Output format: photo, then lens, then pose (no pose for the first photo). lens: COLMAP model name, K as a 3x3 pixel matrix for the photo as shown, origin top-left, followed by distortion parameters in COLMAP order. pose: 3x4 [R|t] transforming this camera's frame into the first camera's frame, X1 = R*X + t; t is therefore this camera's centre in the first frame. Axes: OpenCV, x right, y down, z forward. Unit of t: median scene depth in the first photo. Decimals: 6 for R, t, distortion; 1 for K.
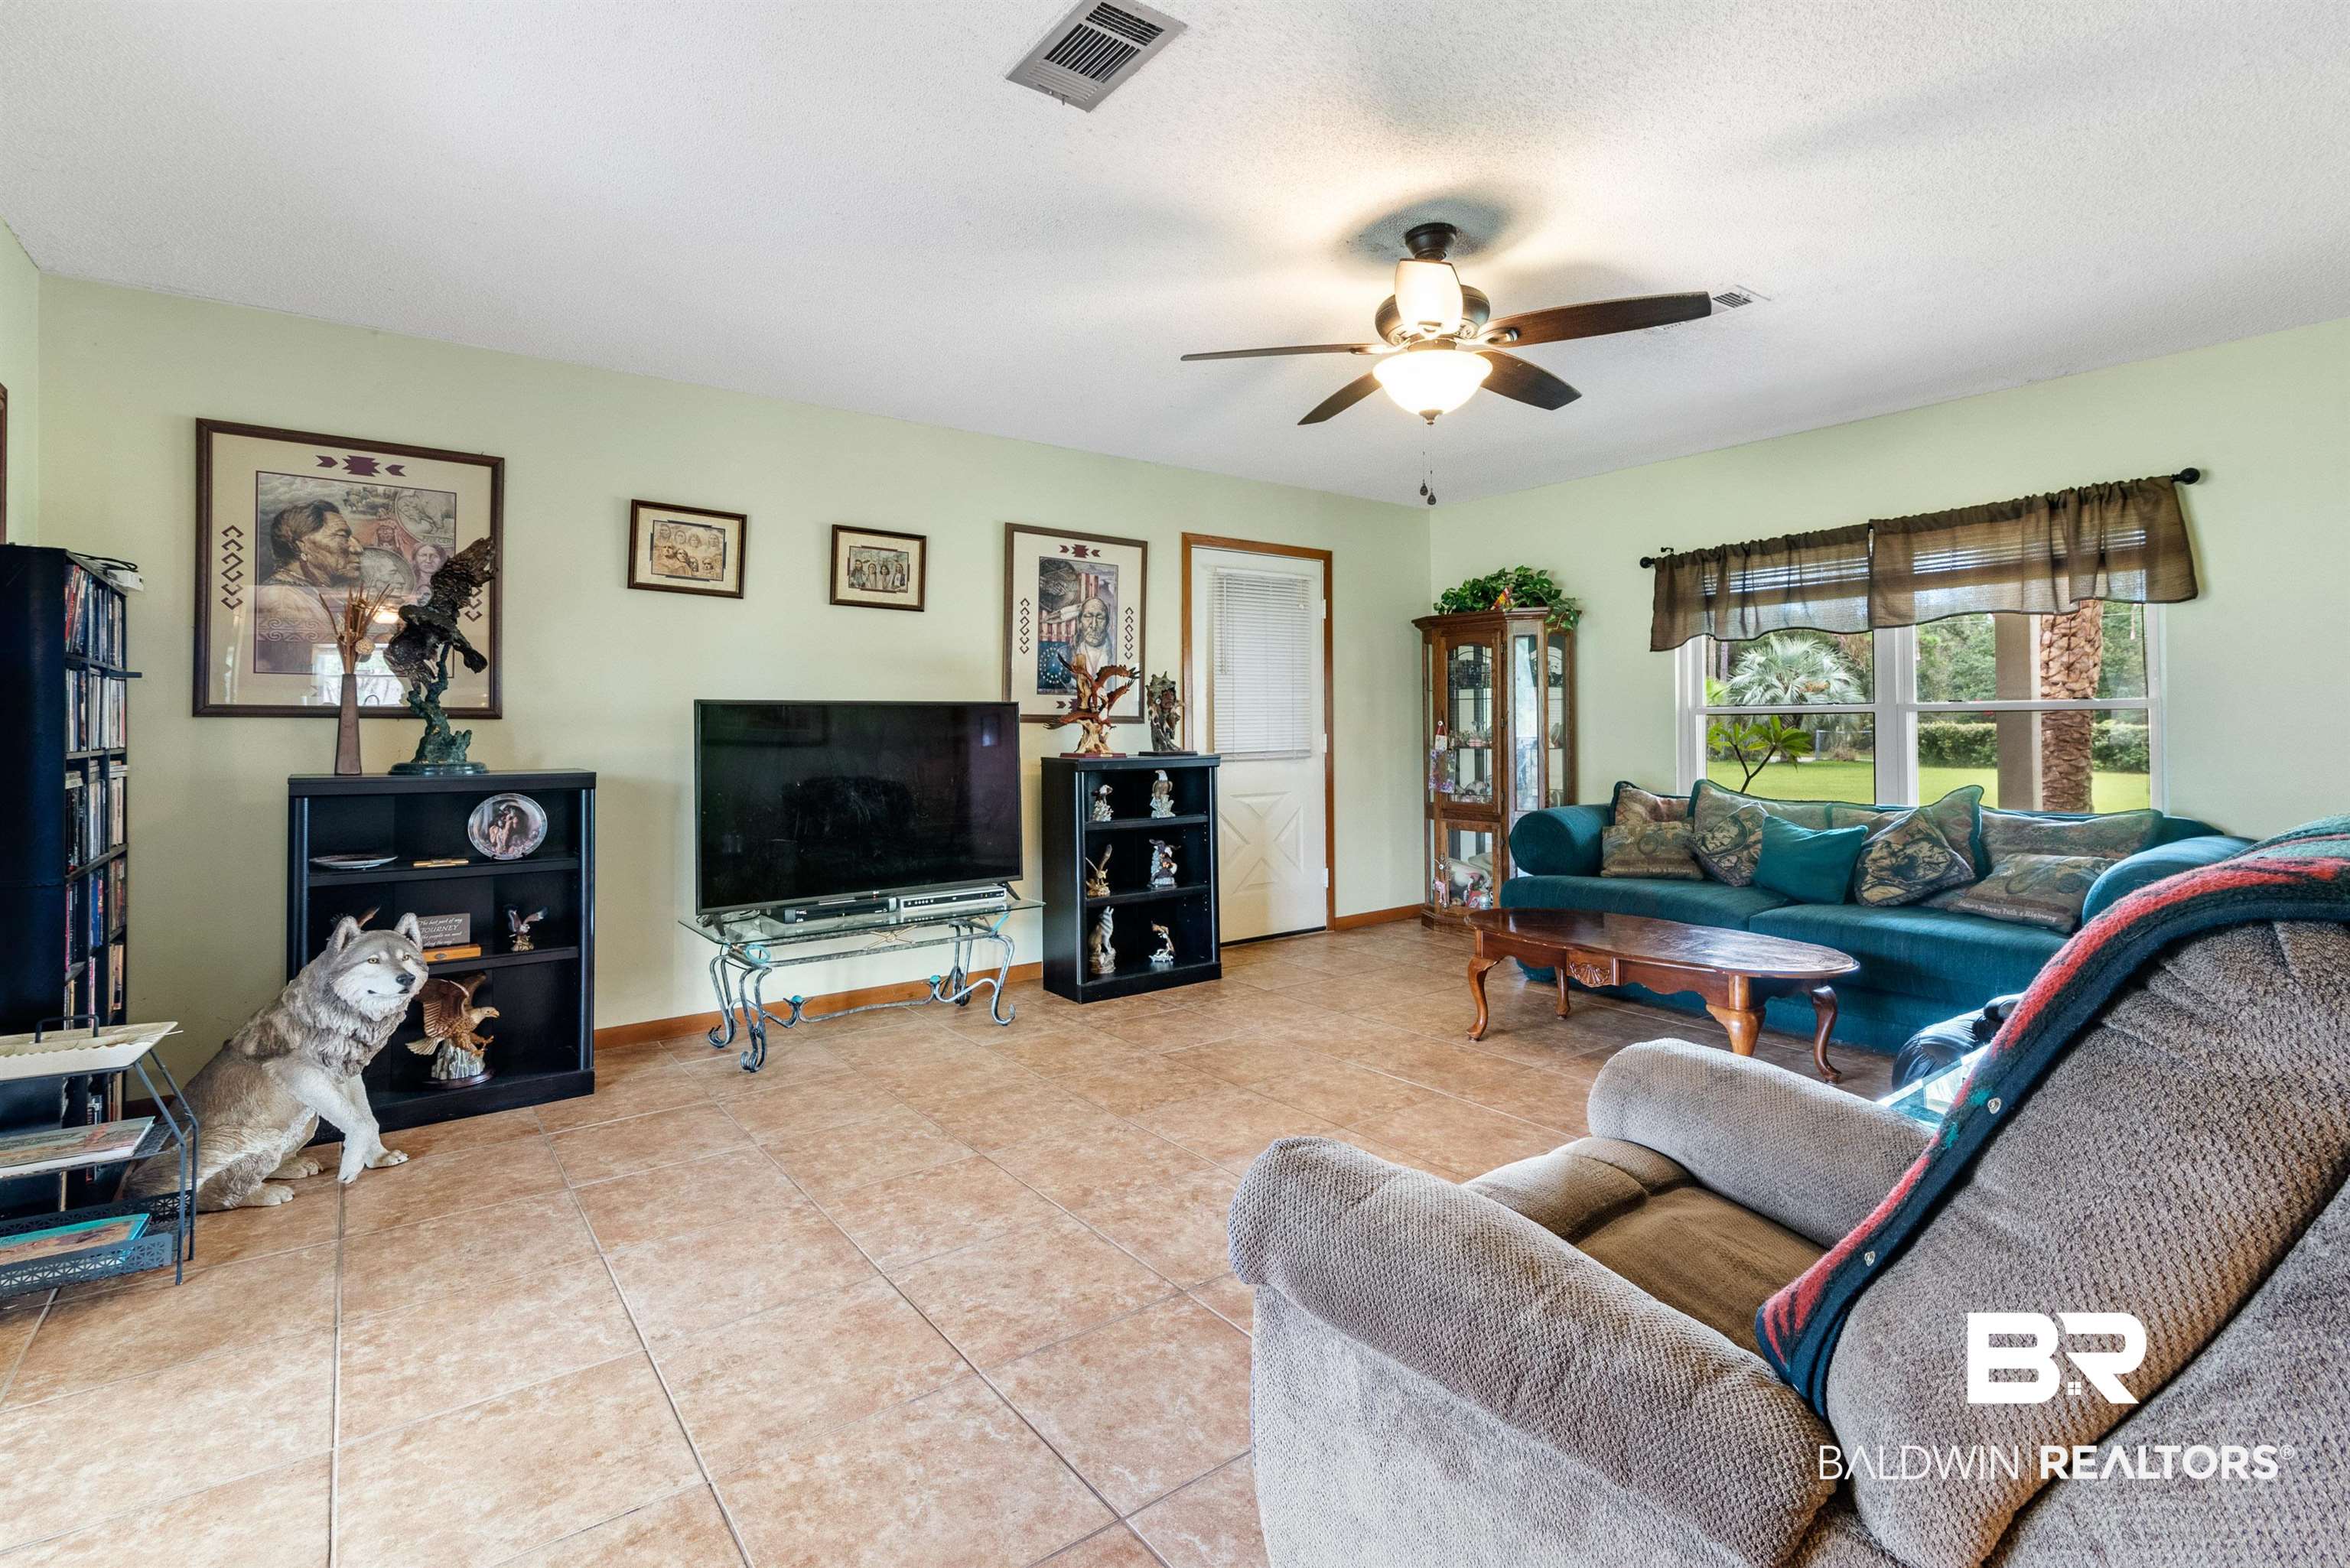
lens RADIAL K [[1104.7, 0, 1180.3], [0, 1104.7, 719.5], [0, 0, 1]] dist [0.012938, -0.000059]
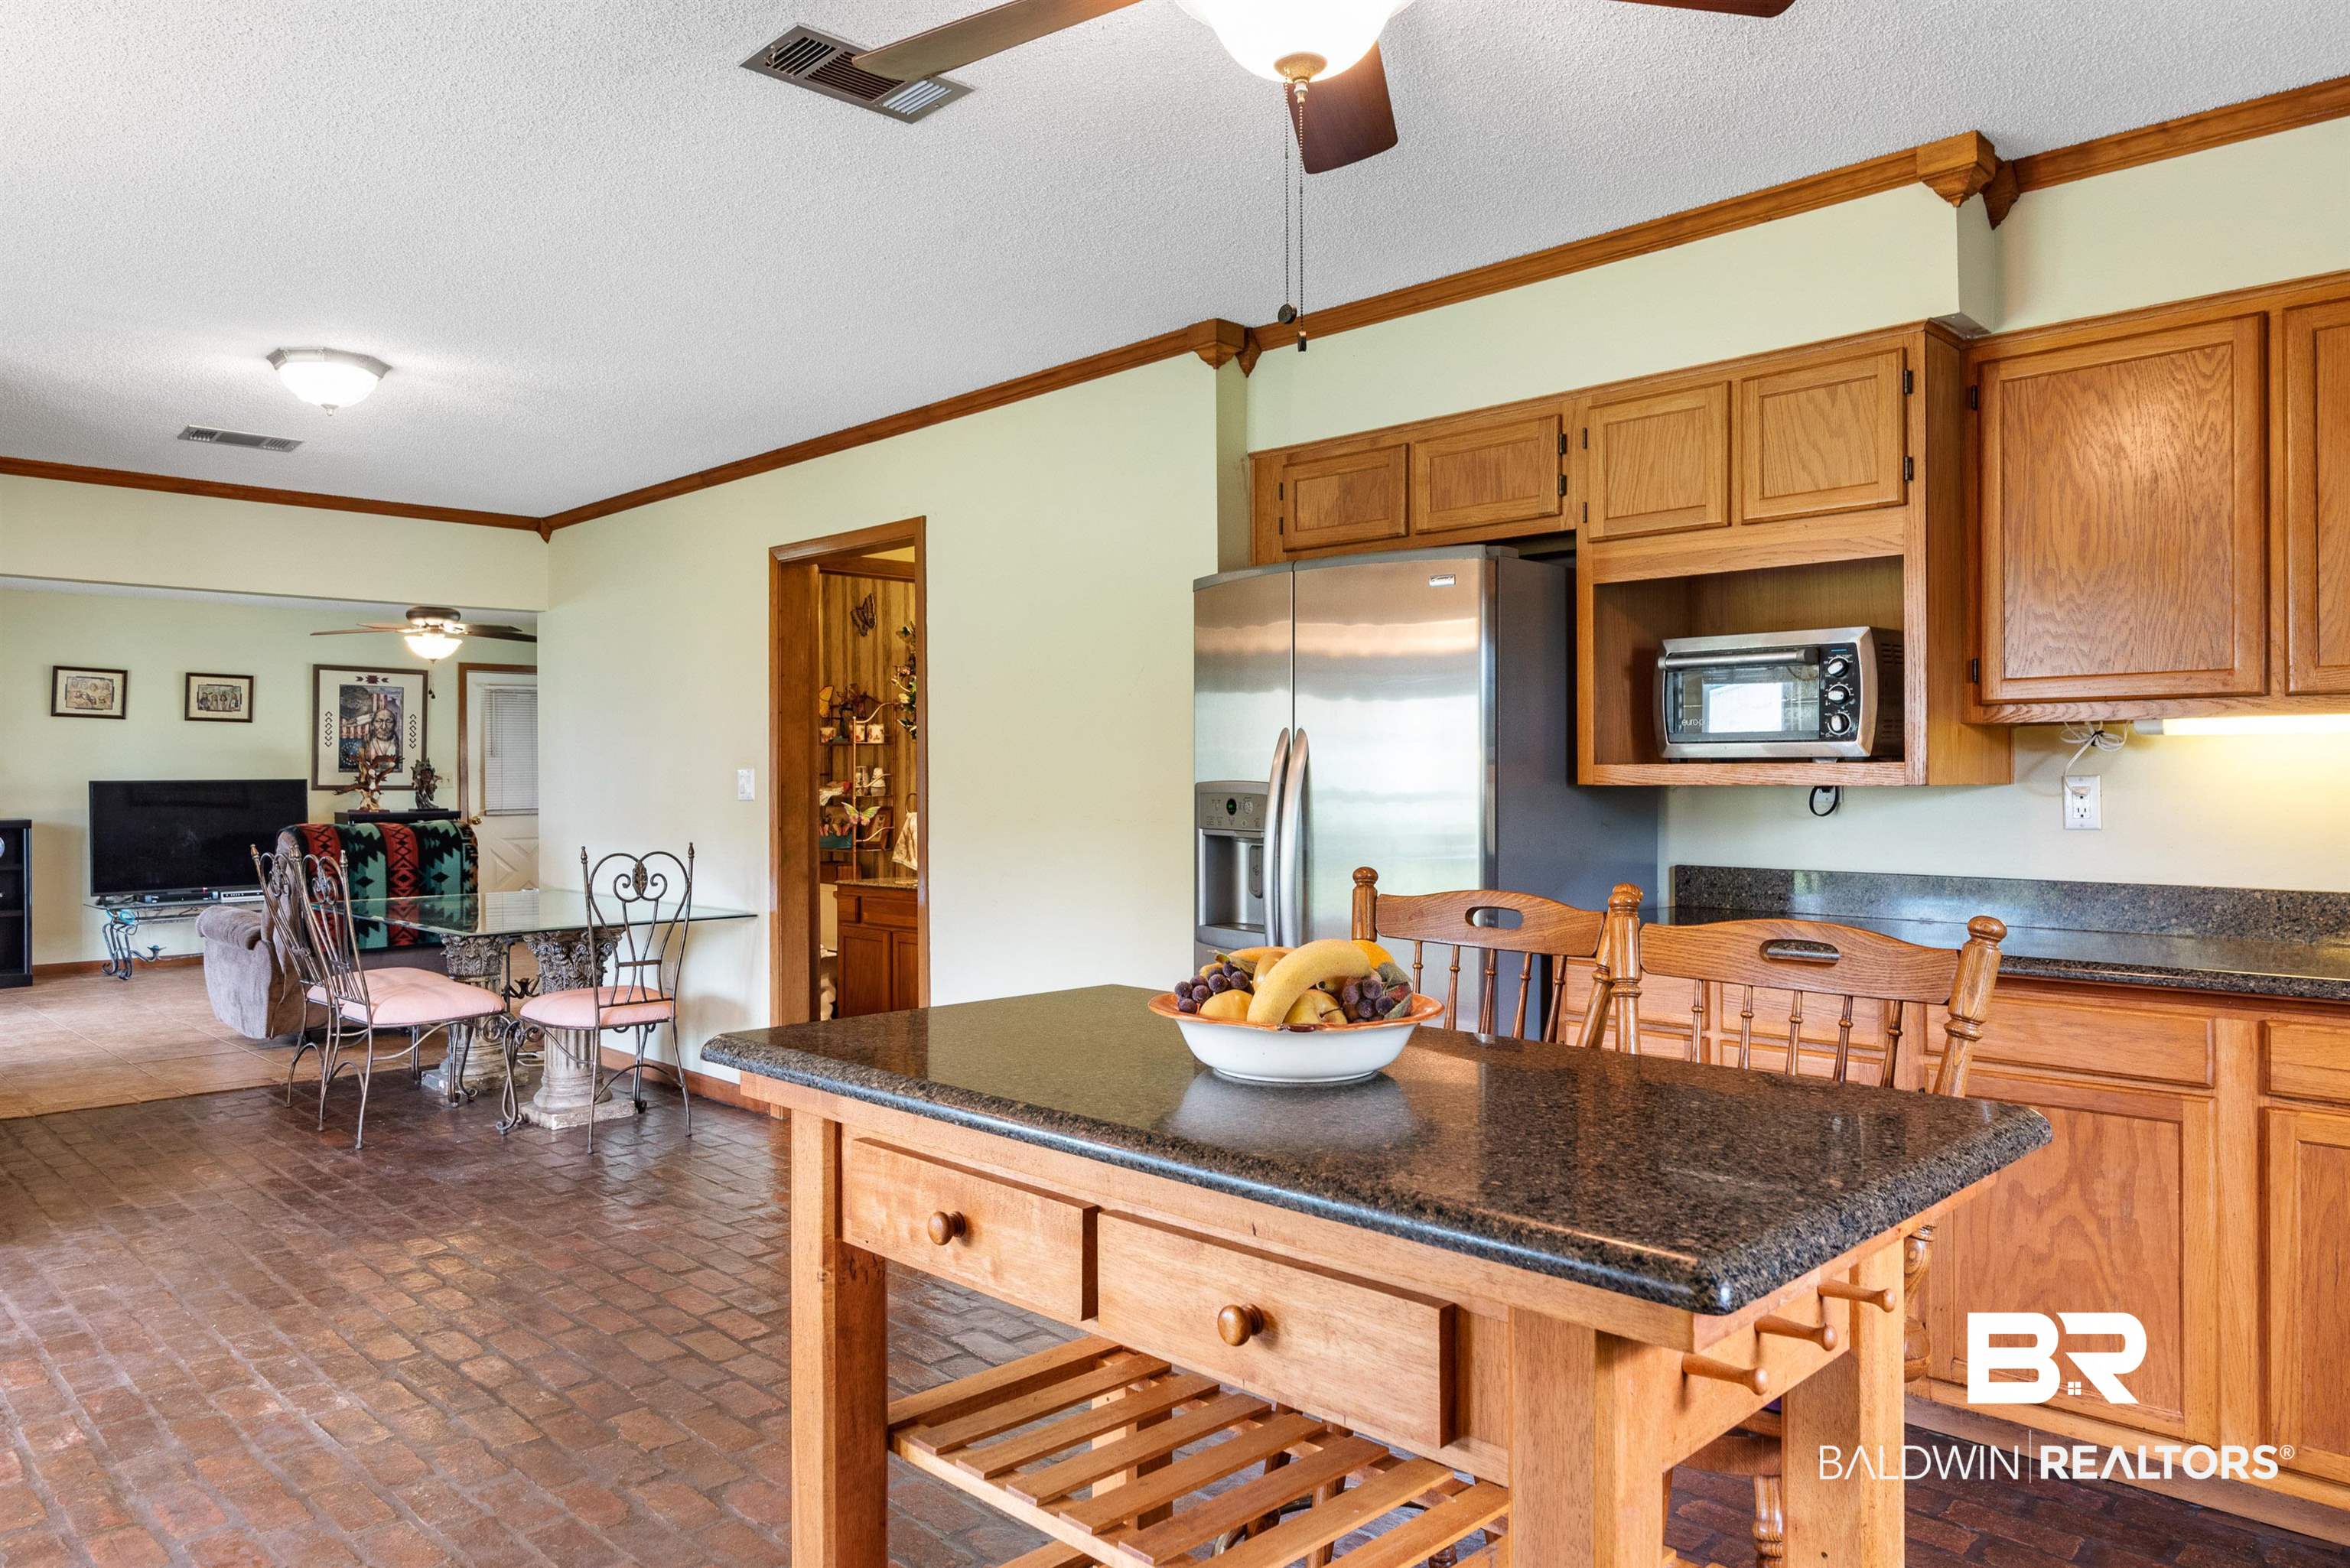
lens RADIAL K [[1568.8, 0, 1175.0], [0, 1568.8, 784.0], [0, 0, 1]] dist [0.003447, -0.002685]
pose [[0.990695, 0.000707, 0.136095, 0.780587], [-0.002471, 0.999915, 0.012790, -0.039476], [-0.136075, -0.013008, 0.990613, -1.439059]]
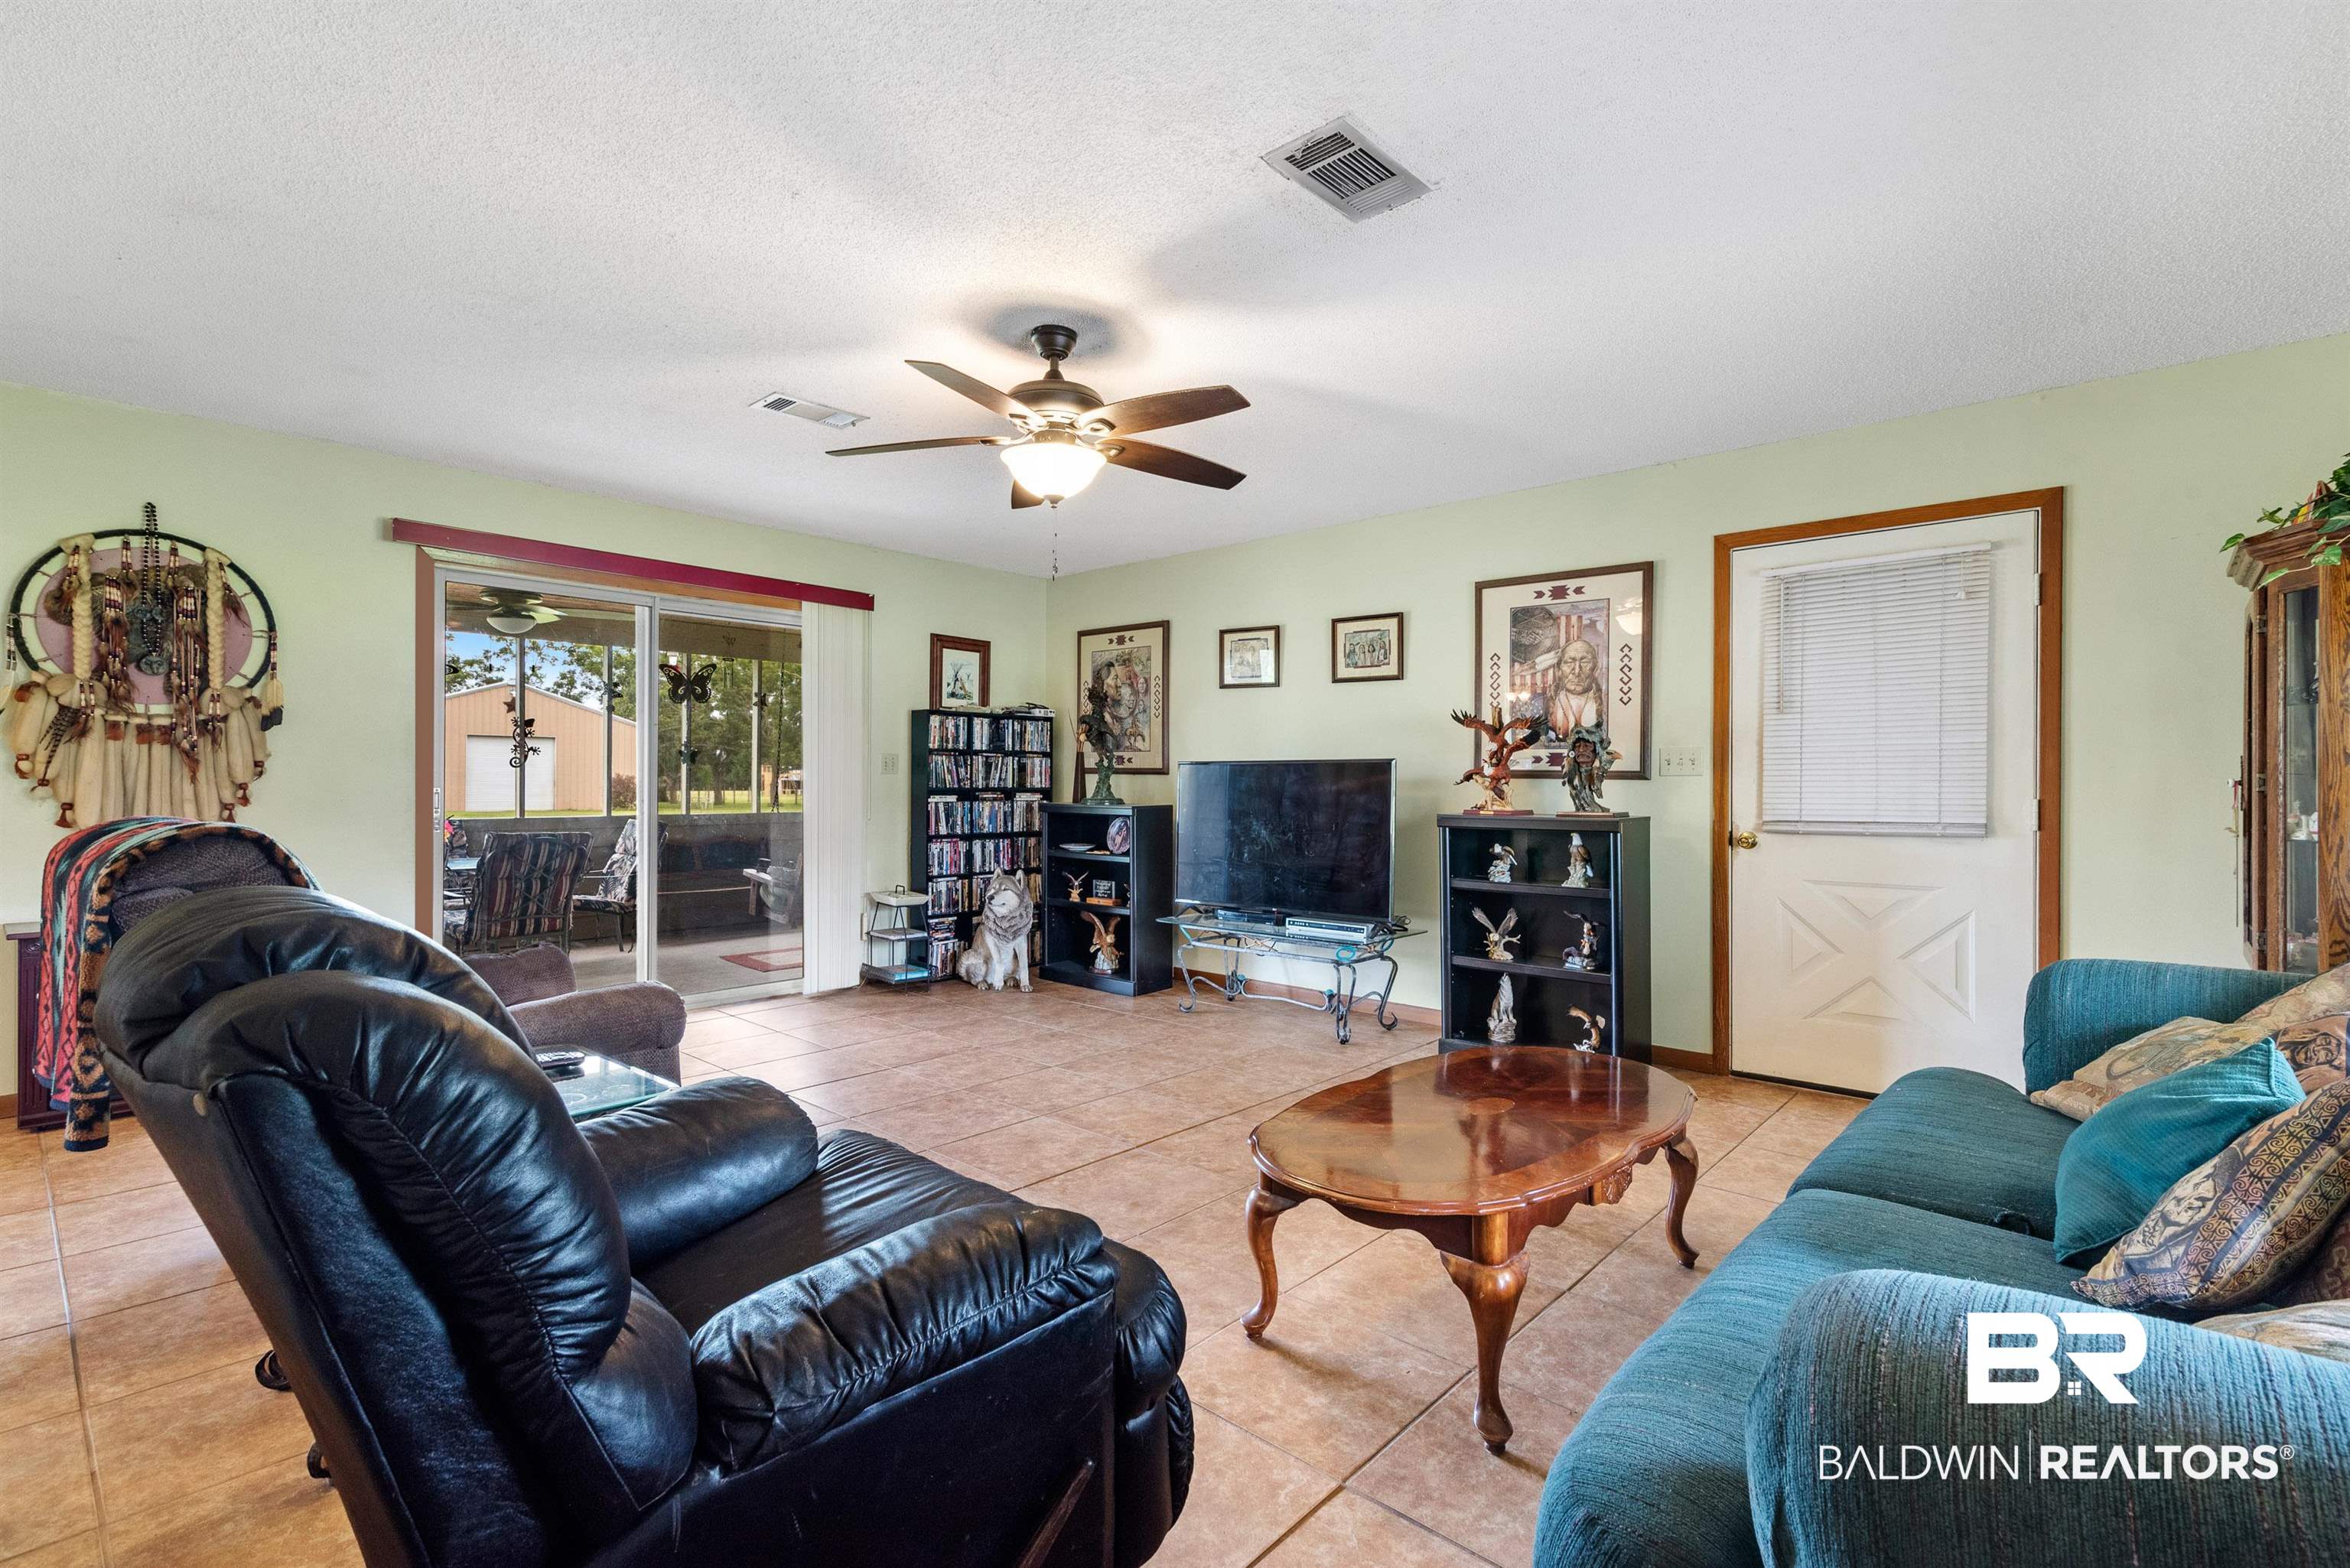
lens RADIAL K [[1074.0, 0, 1168.6], [0, 1074.0, 783.9], [0, 0, 1]] dist [0.013258, -0.000312]
pose [[0.186250, 0.007946, -0.982470, 0.788838], [-0.000676, 0.999968, 0.007959, 0.000544], [0.982502, -0.000818, 0.186249, 0.550845]]
